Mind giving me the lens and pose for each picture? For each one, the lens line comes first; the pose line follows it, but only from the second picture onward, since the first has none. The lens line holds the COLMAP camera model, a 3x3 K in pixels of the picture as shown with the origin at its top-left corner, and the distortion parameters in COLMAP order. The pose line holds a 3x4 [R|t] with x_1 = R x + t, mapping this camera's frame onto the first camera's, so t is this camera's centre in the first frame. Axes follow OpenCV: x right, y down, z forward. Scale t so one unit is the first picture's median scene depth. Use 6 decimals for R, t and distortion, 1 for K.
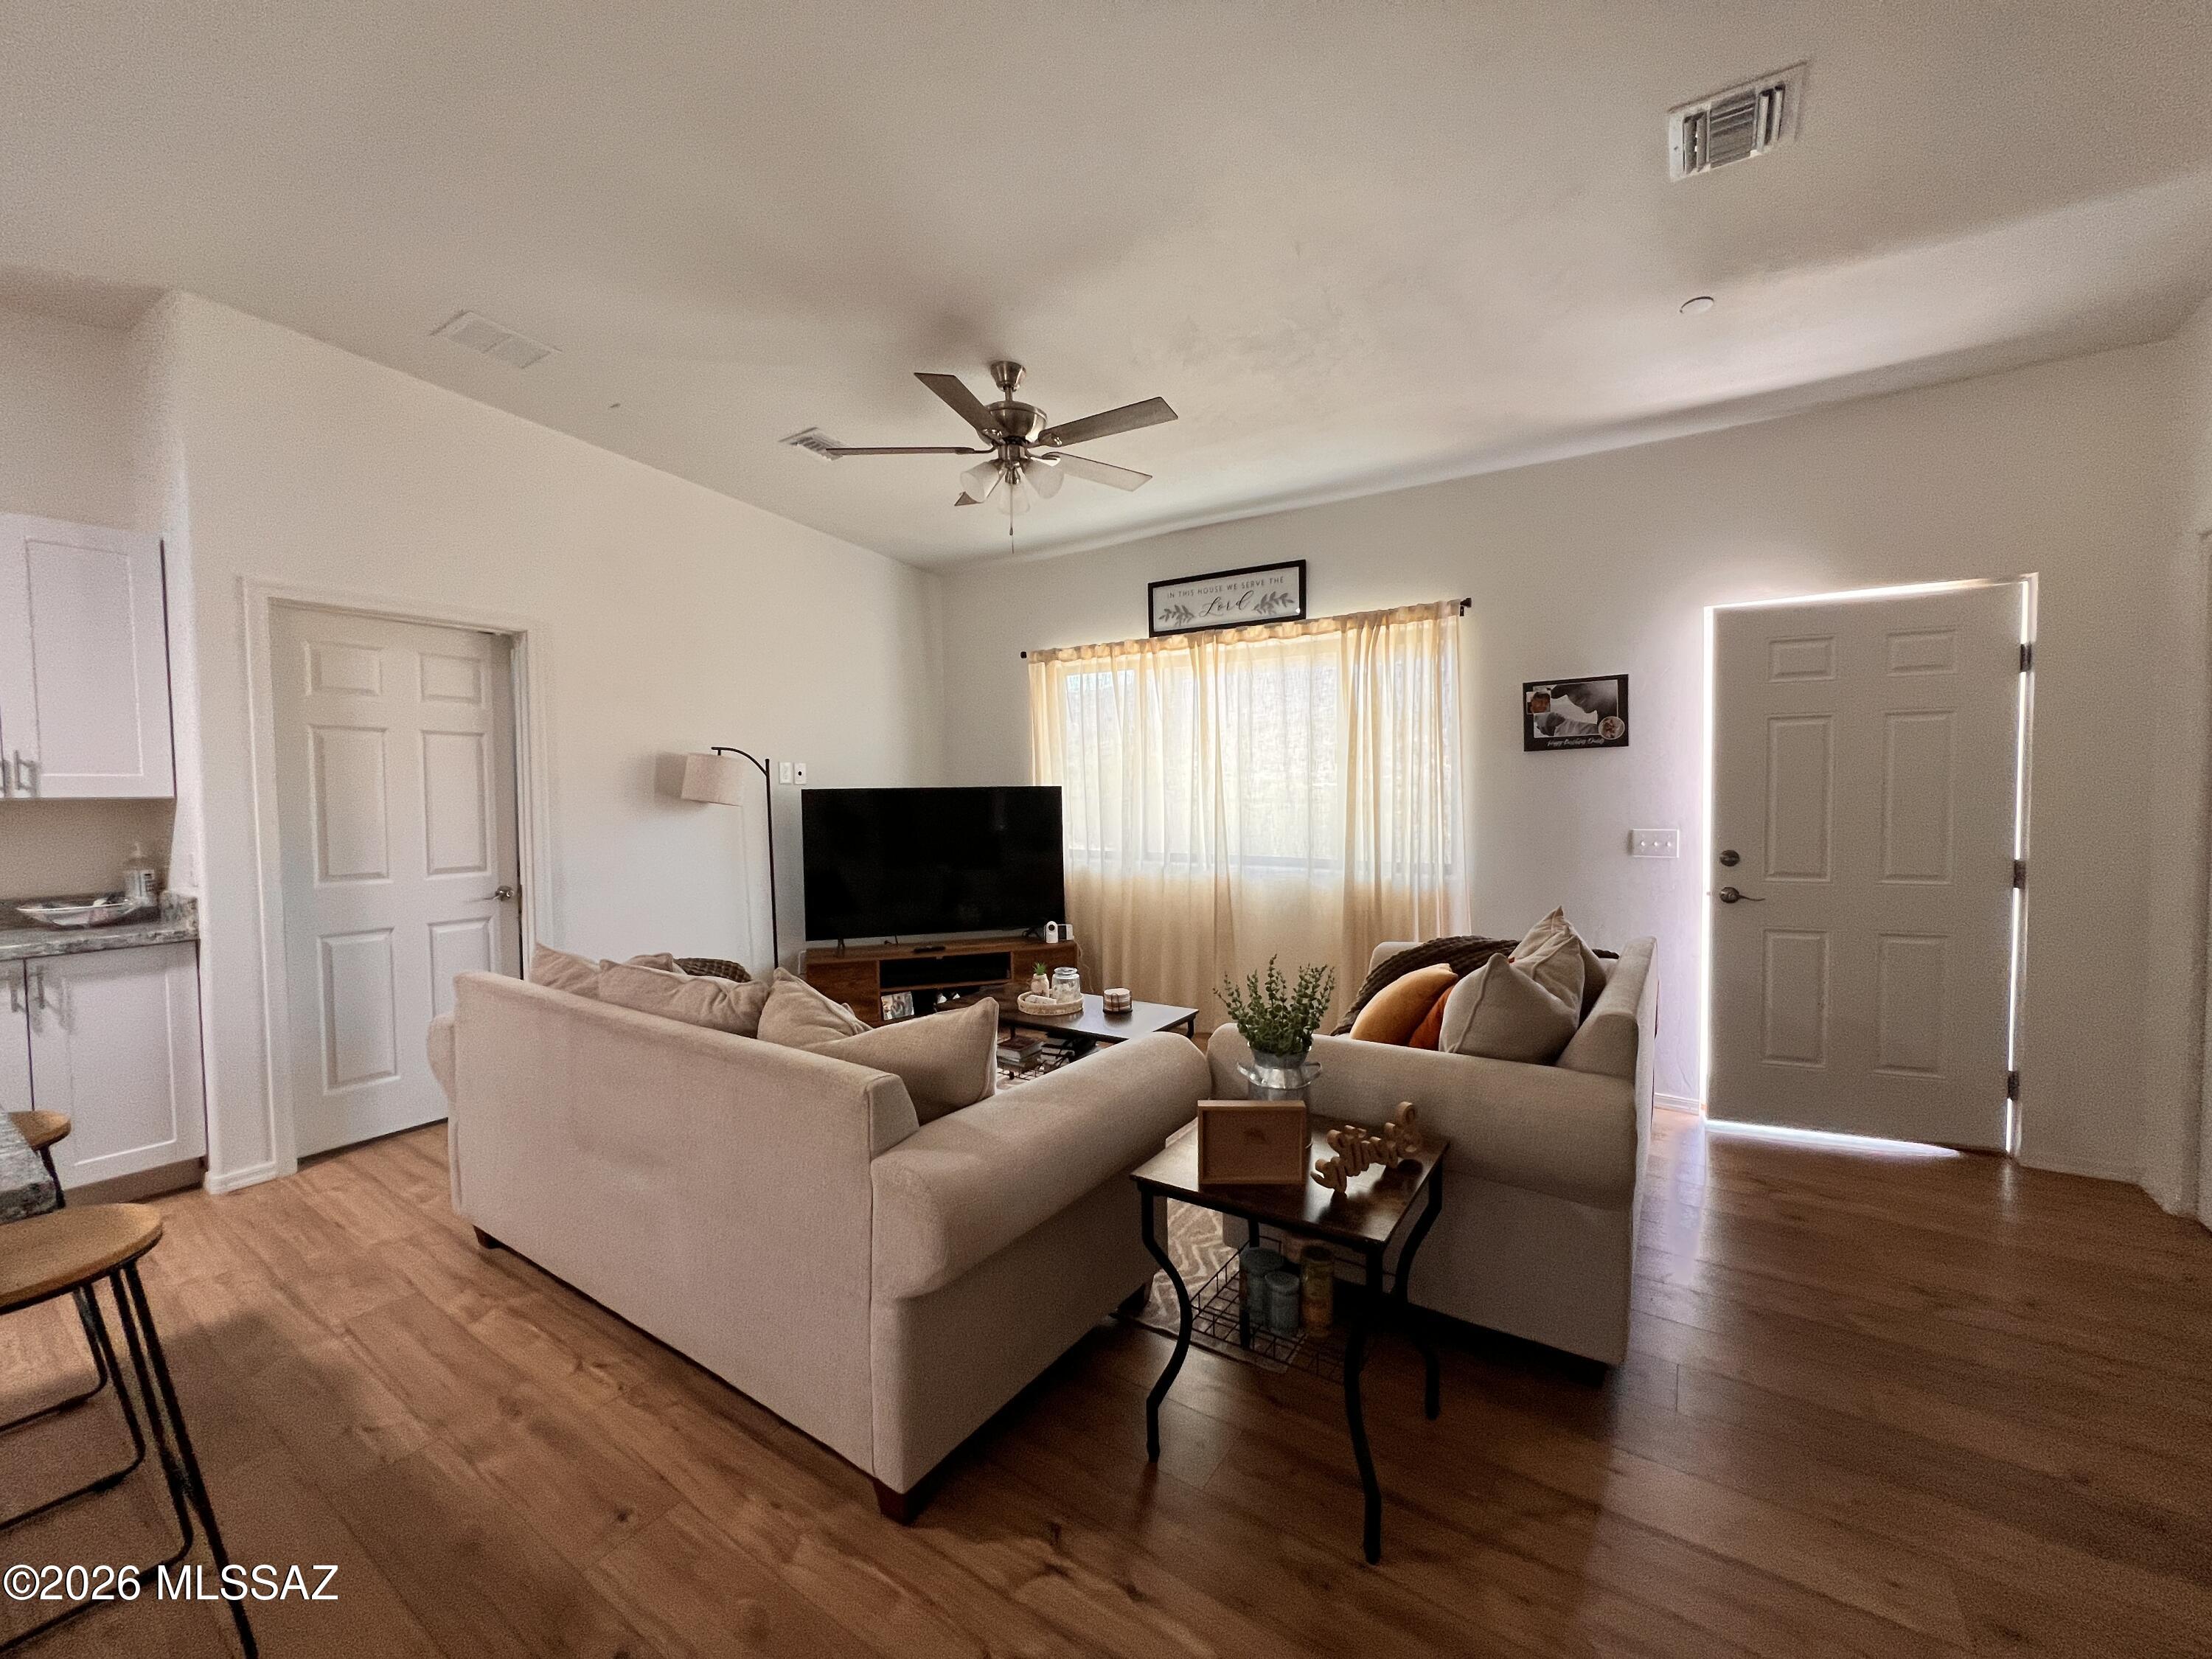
lens RADIAL K [[893.3, 0, 1107.3], [0, 893.3, 823.0], [0, 0, 1]] dist [-0.000399, 0.000477]
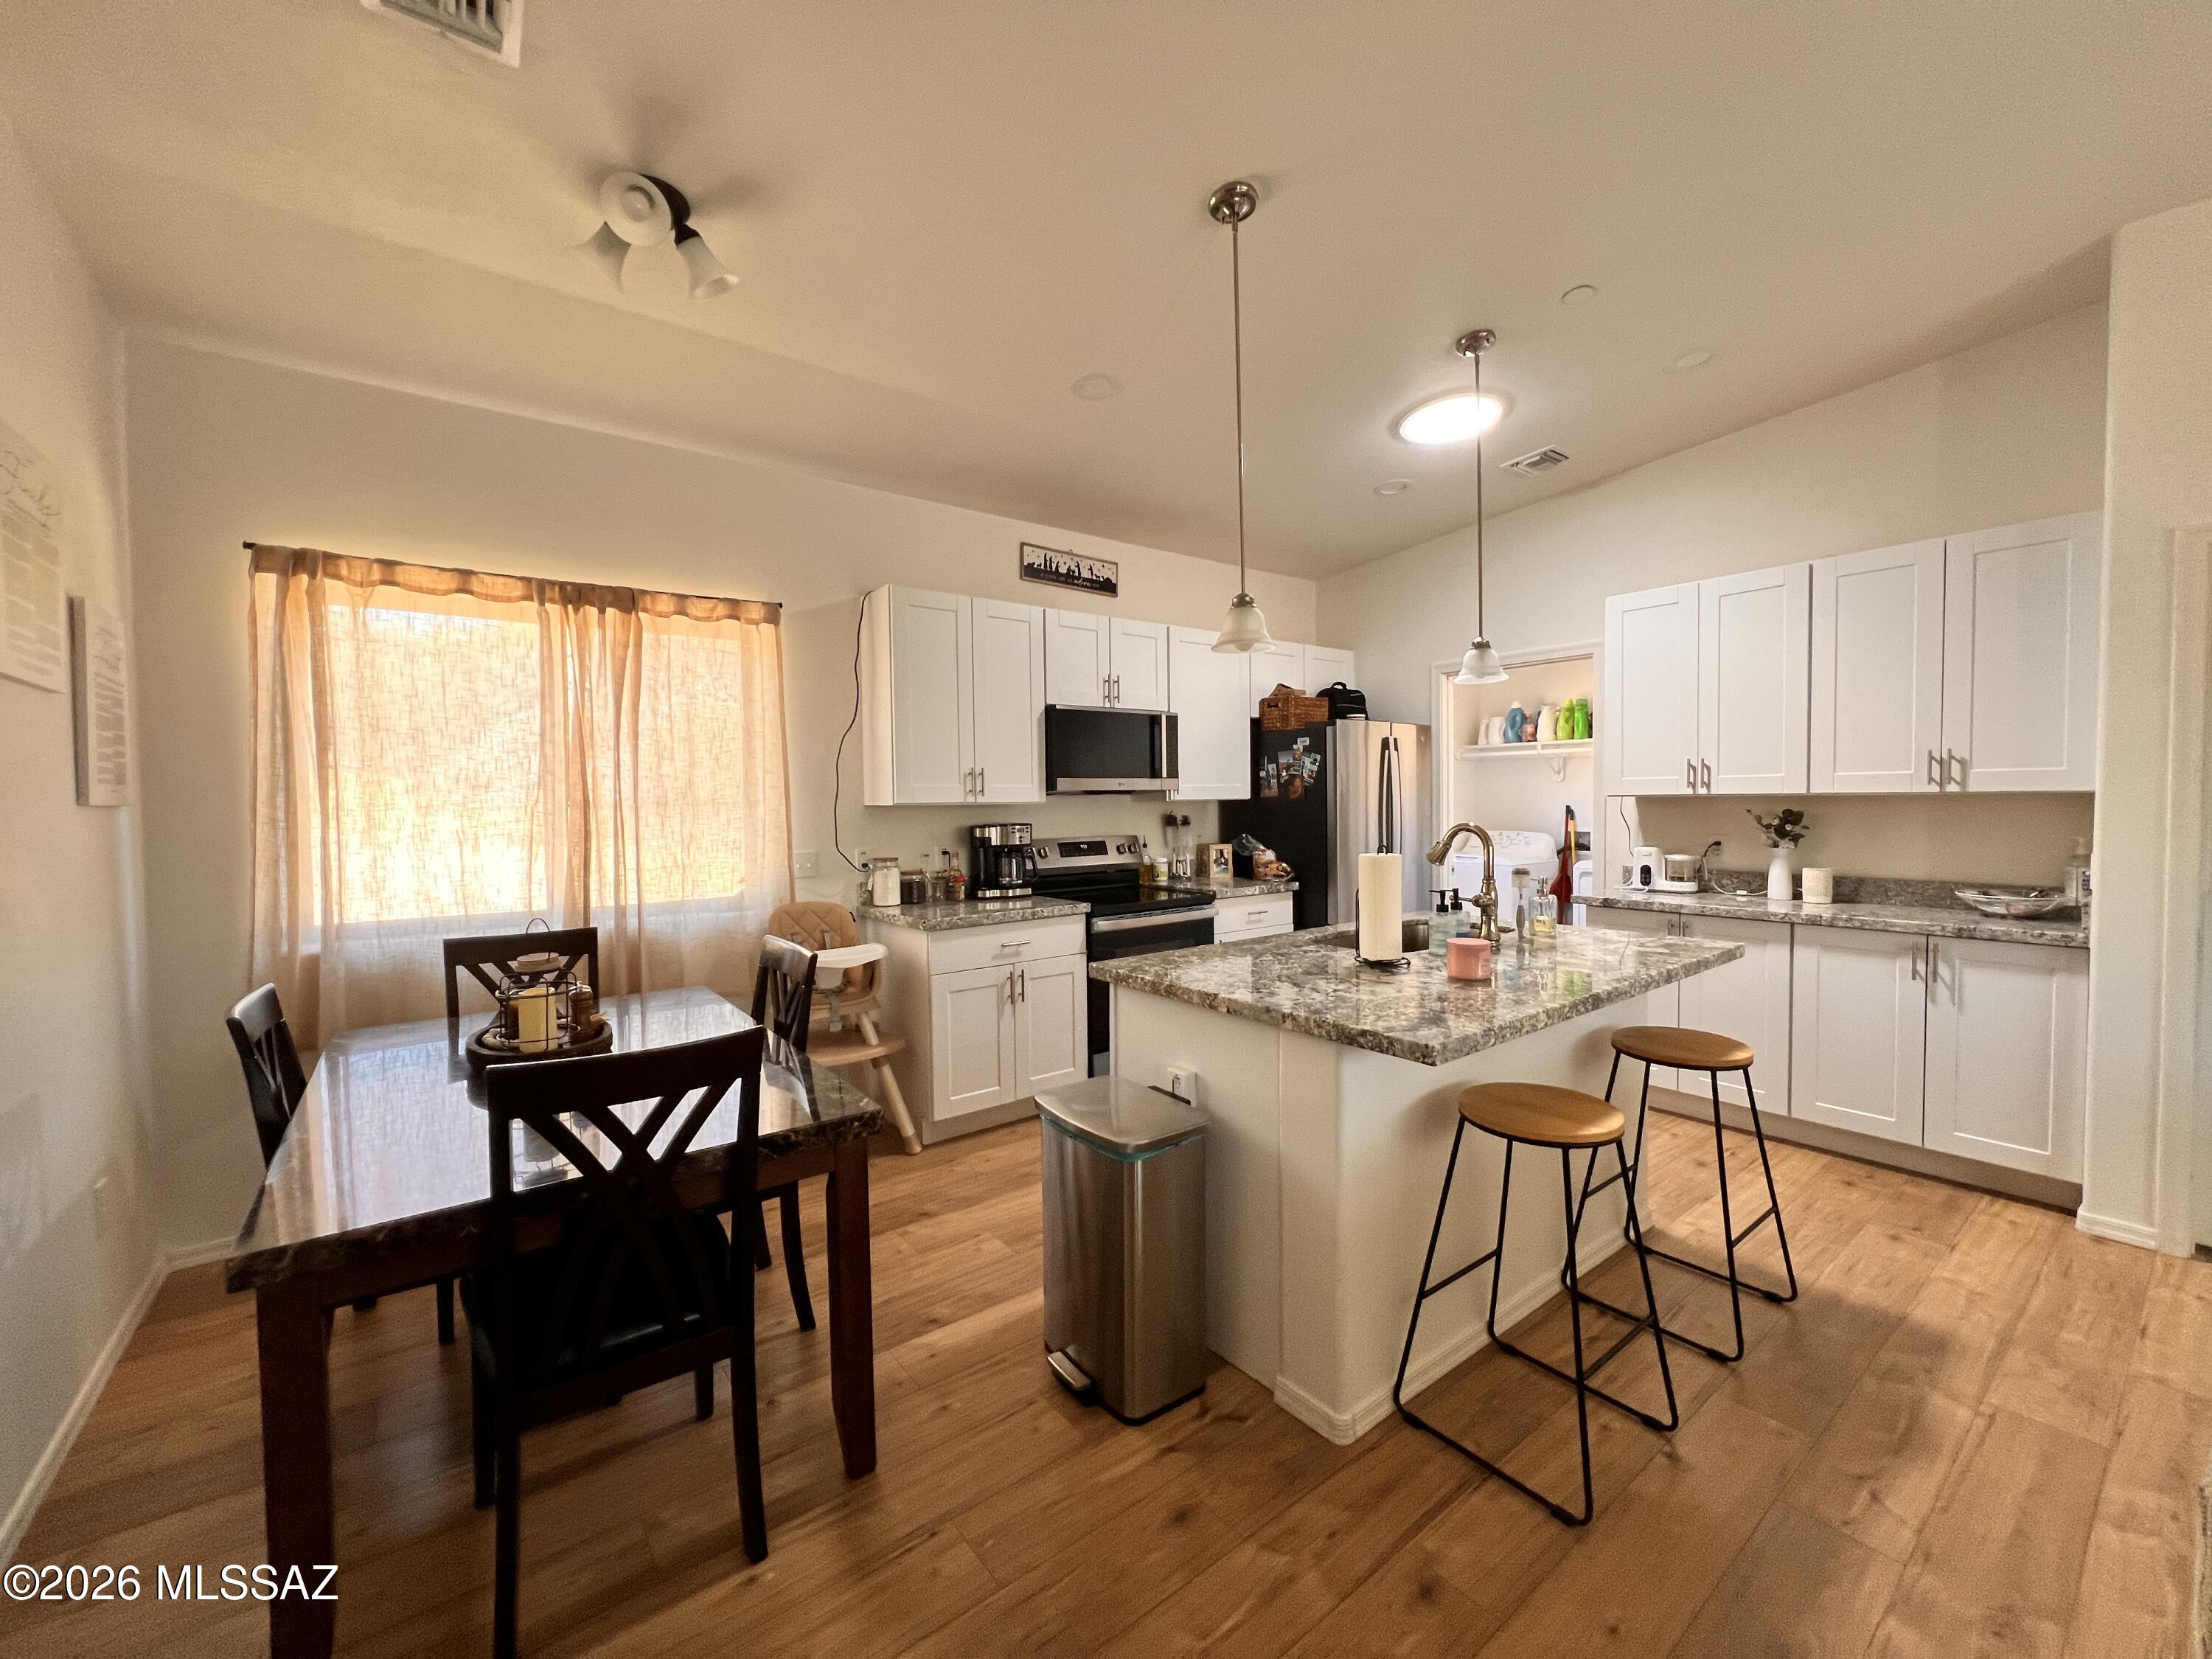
lens RADIAL K [[893.3, 0, 1095.9], [0, 893.3, 823.5], [0, 0, 1]] dist [-0.000399, 0.000477]
pose [[-0.307780, 0.044186, -0.950431, 0.164841], [-0.029533, 0.997996, 0.055961, -0.018812], [0.950999, 0.045293, -0.305858, 0.331808]]
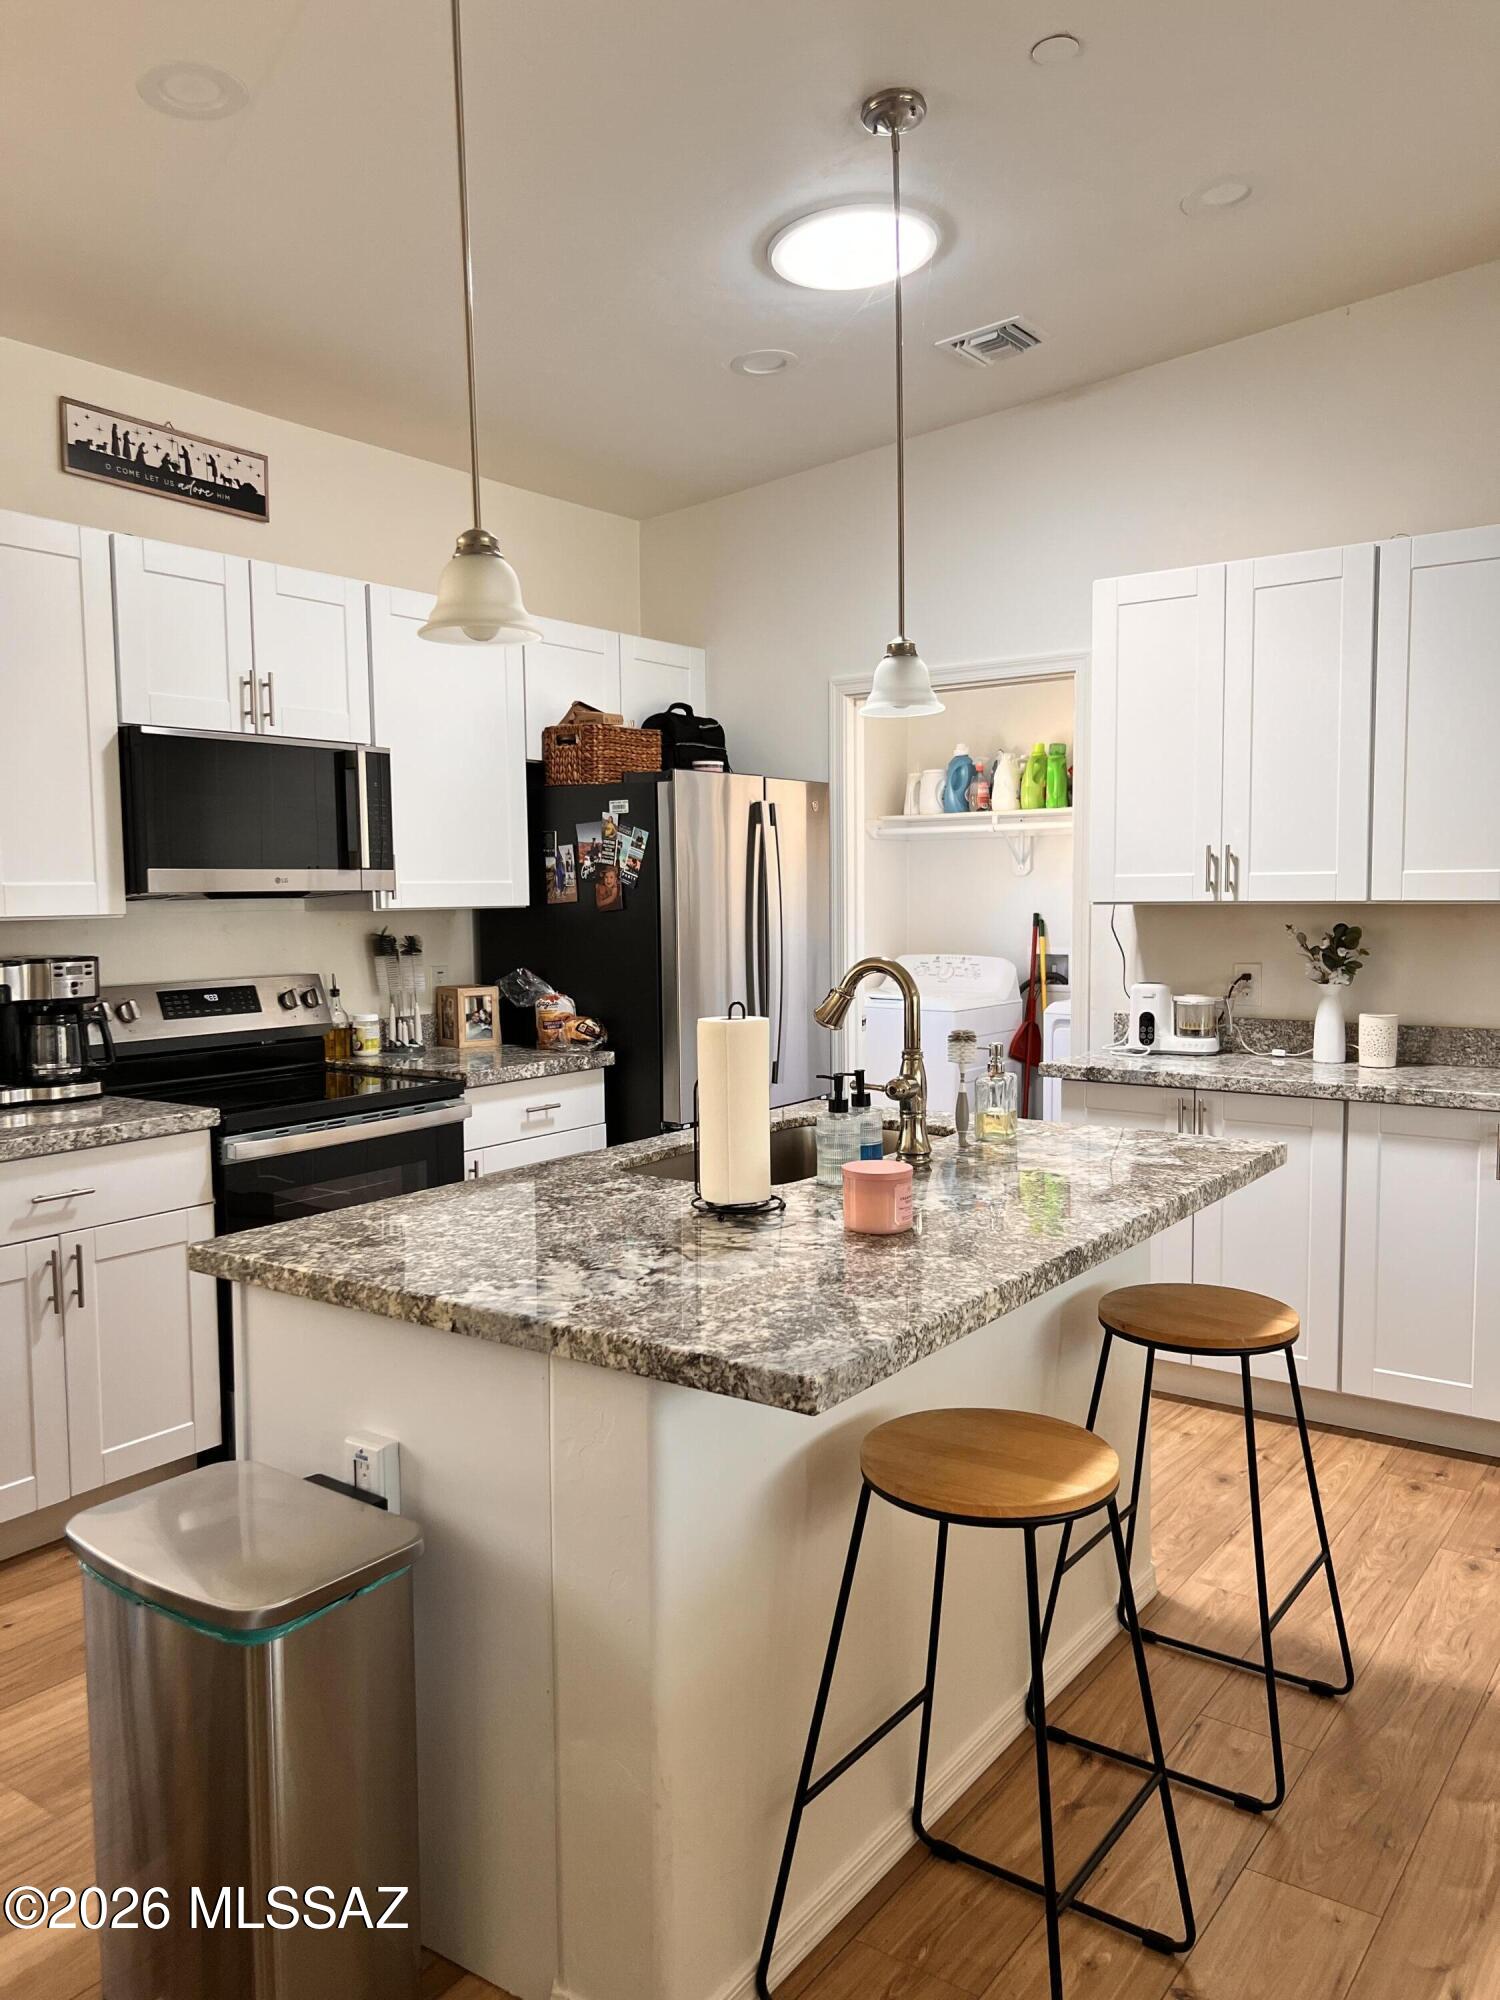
lens RADIAL K [[1519.8, 0, 744.6], [0, 1519.8, 1003.2], [0, 0, 1]] dist [0.050824, -0.057138]
pose [[-0.017196, 0.090079, -0.995786, 0.092678], [-0.037484, 0.995175, 0.090671, -0.030795], [0.999149, 0.038885, -0.013736, 0.346057]]
